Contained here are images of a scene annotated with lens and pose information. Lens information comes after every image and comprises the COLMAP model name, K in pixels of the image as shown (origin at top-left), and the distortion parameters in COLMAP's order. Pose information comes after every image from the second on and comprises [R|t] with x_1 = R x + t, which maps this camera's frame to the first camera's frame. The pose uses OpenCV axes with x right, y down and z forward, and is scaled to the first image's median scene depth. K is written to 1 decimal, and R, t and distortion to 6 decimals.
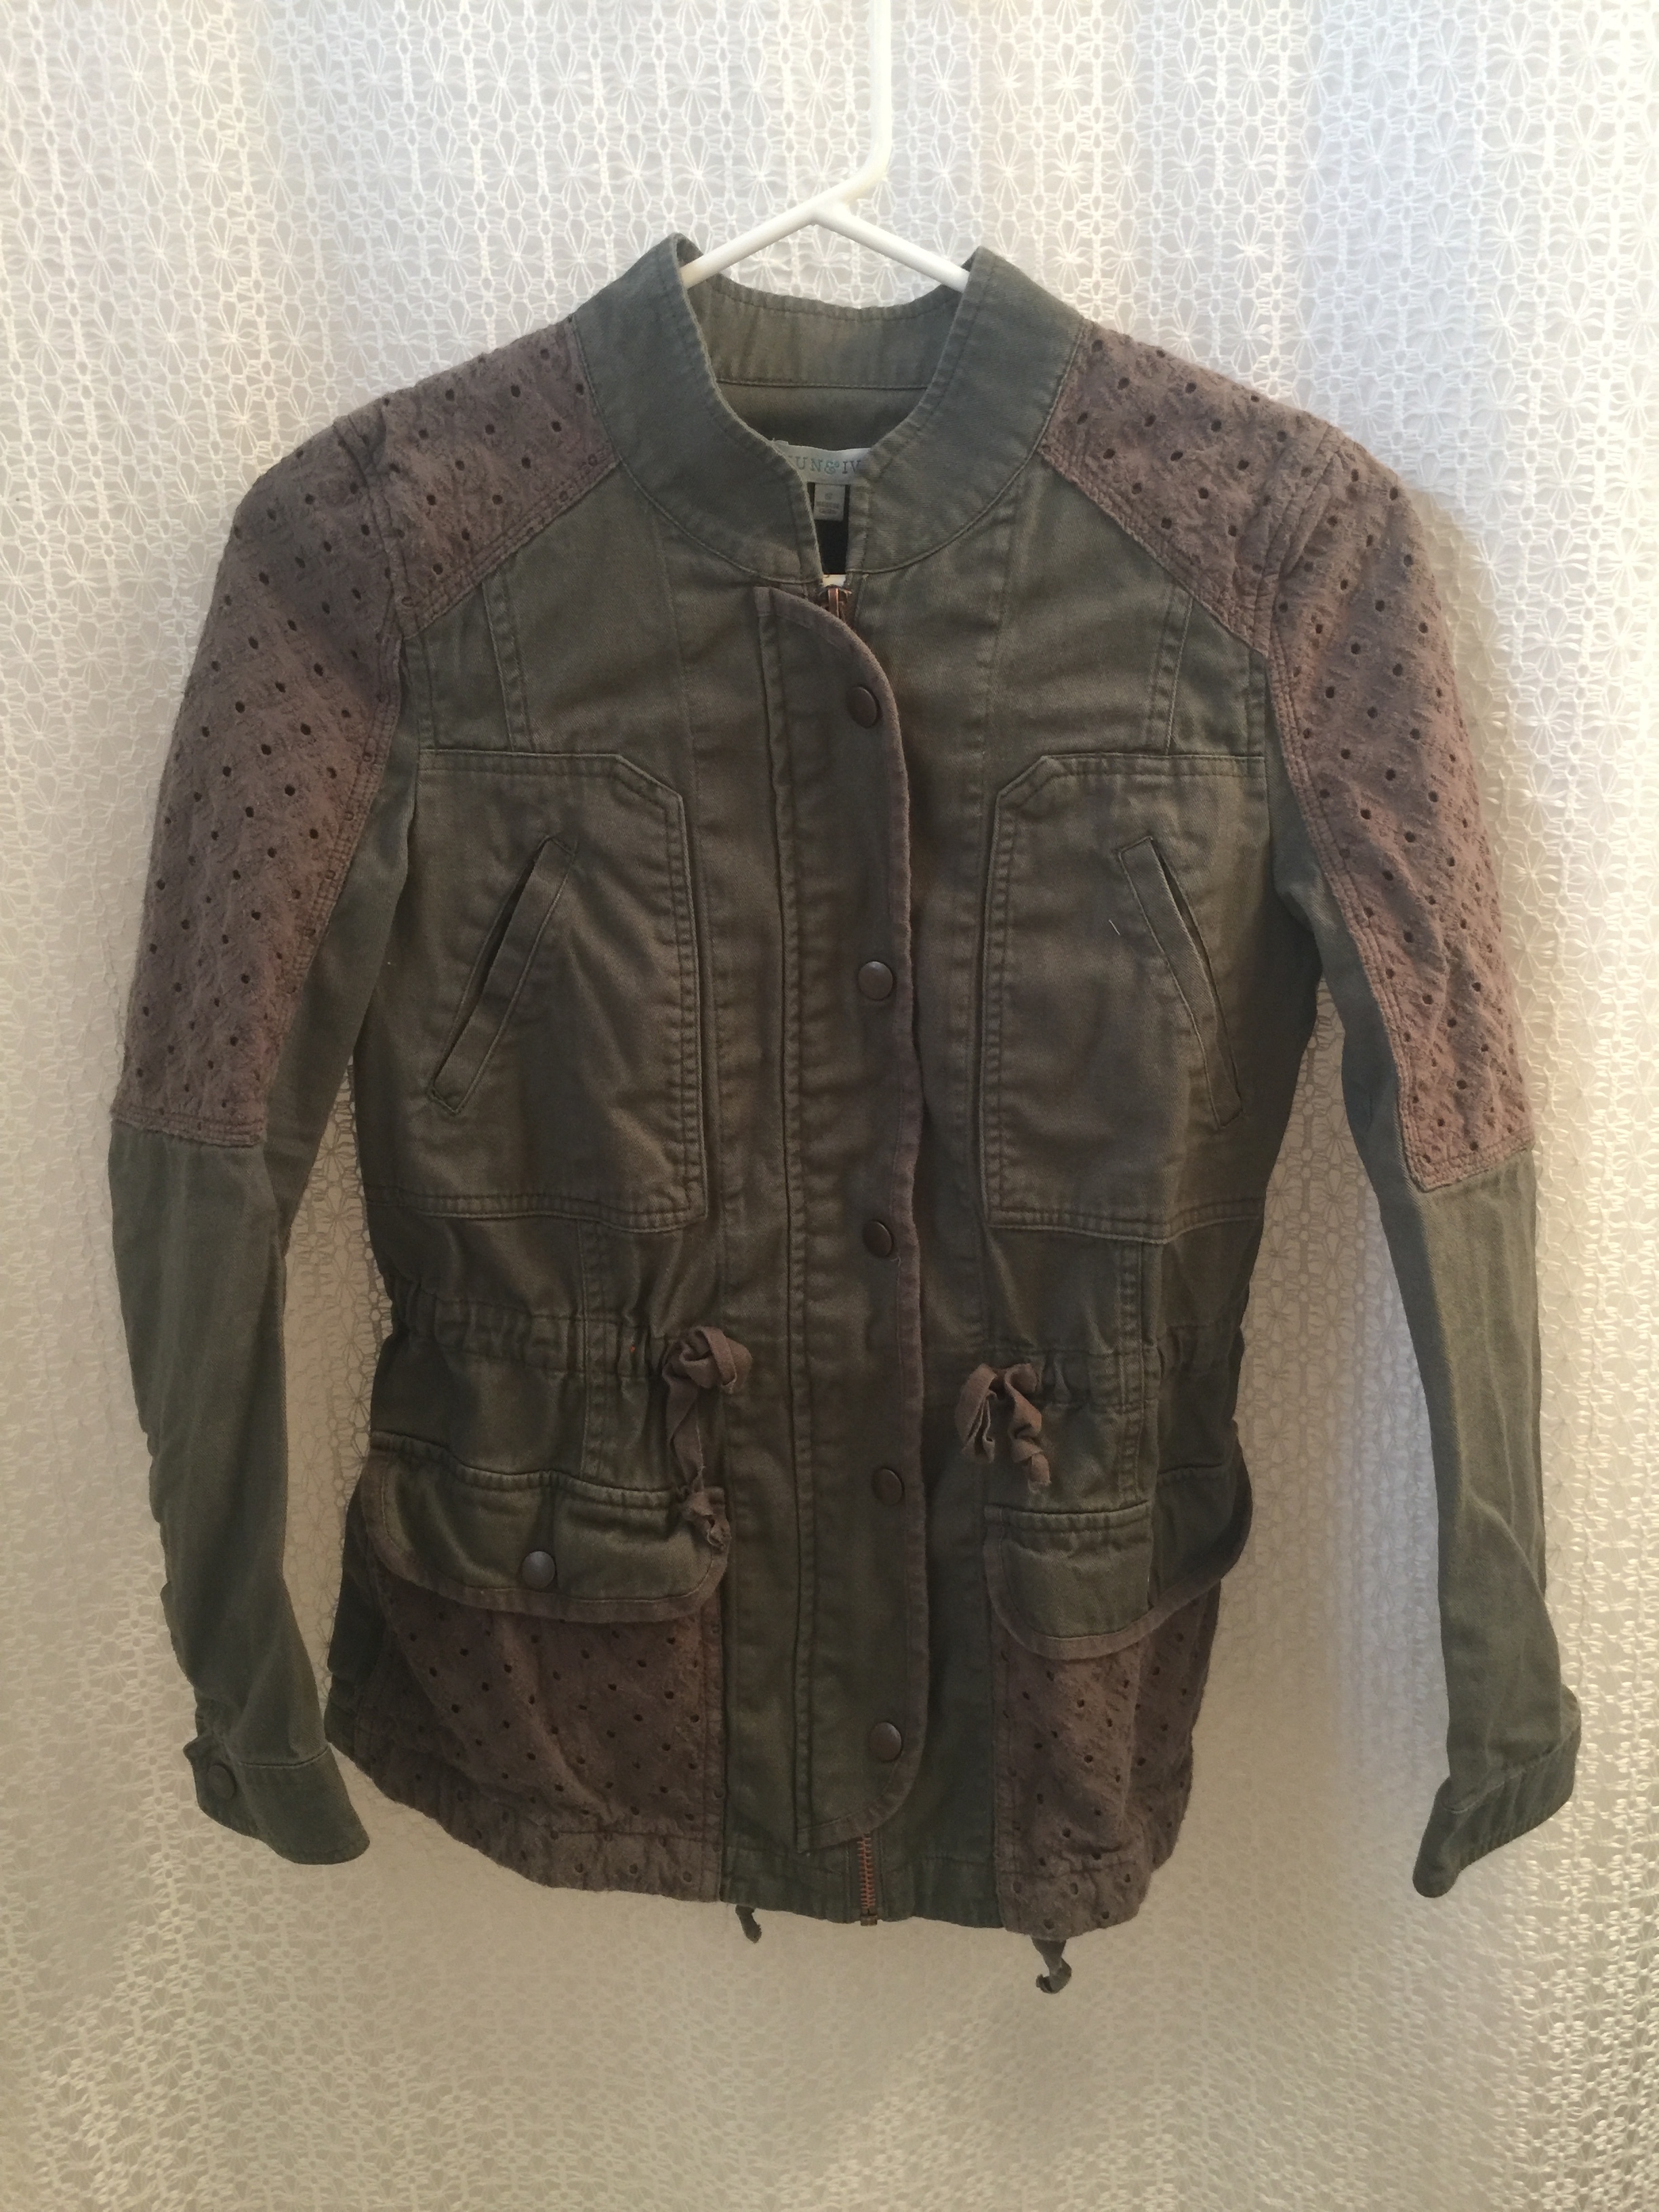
lens RADIAL K [[1998.2, 0, 840.1], [0, 1998.2, 1065.0], [0, 0, 1]] dist [0.095185, -0.157118]
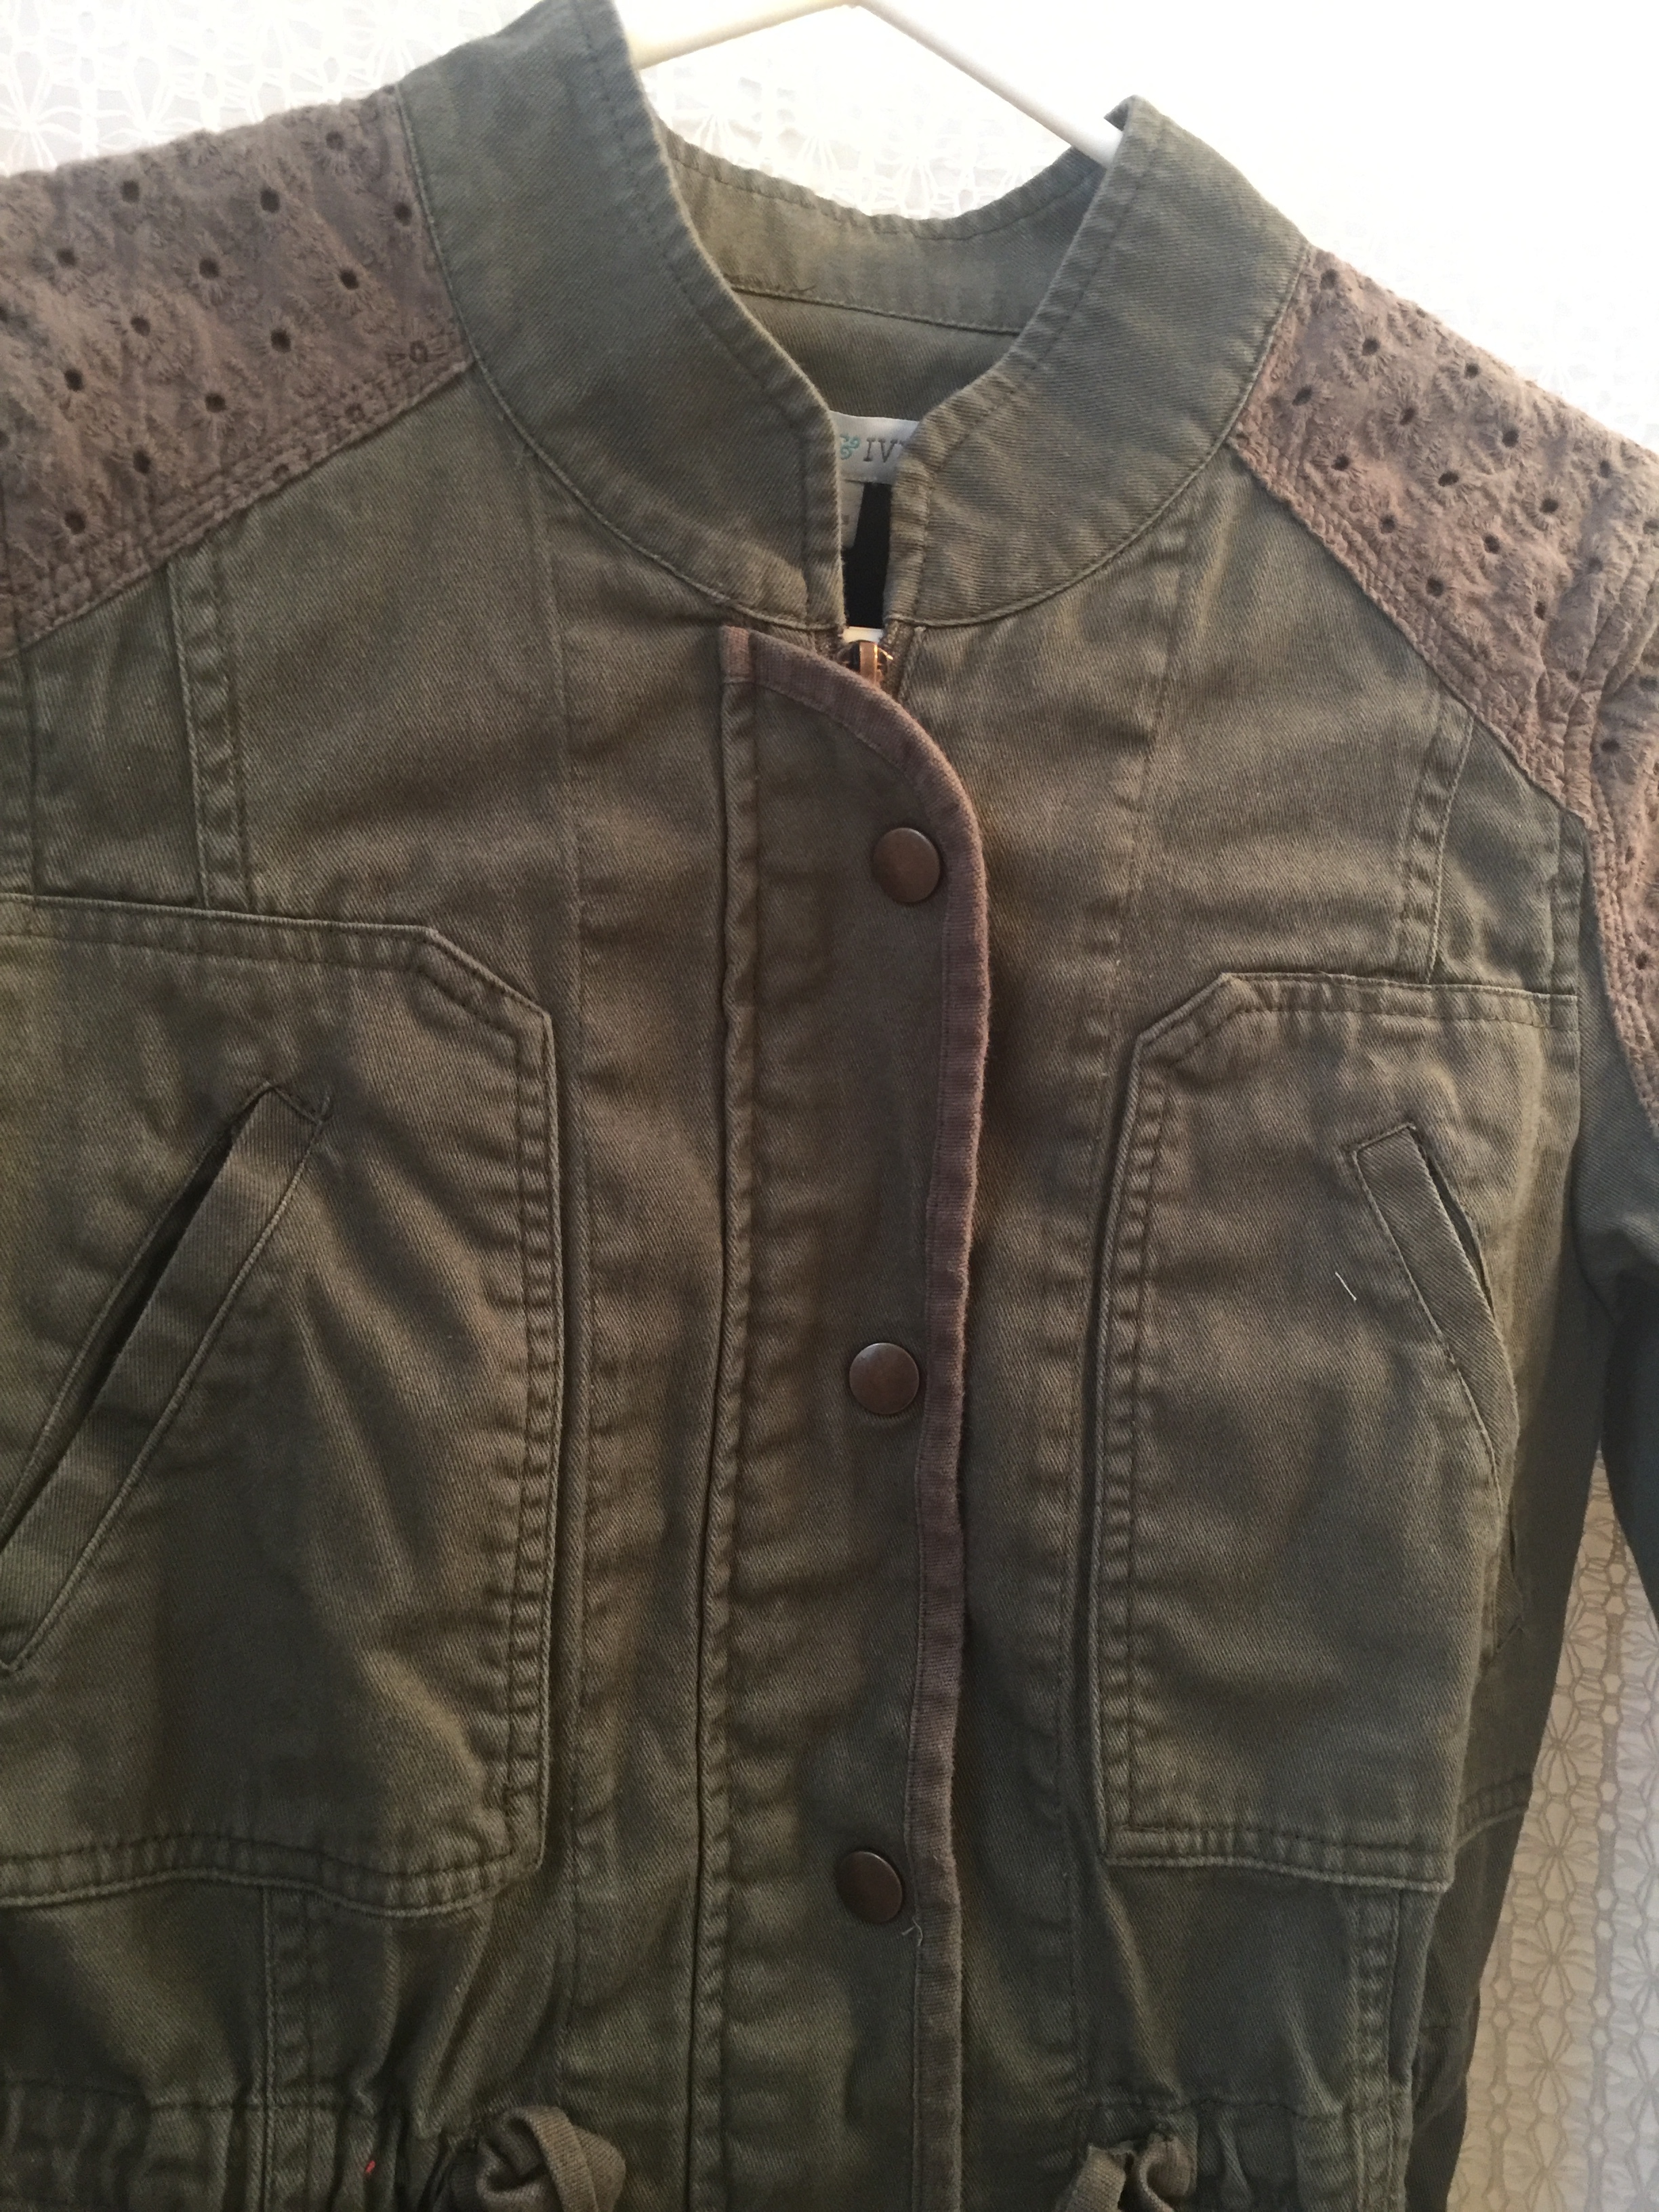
lens RADIAL K [[1957.2, 0, 871.5], [0, 1957.2, 1064.3], [0, 0, 1]] dist [0.075234, -0.101980]
pose [[0.965248, 0.043174, 0.257744, -0.131348], [0.002892, 0.984434, -0.175730, -0.034744], [-0.261319, 0.170369, 0.950098, 0.518006]]
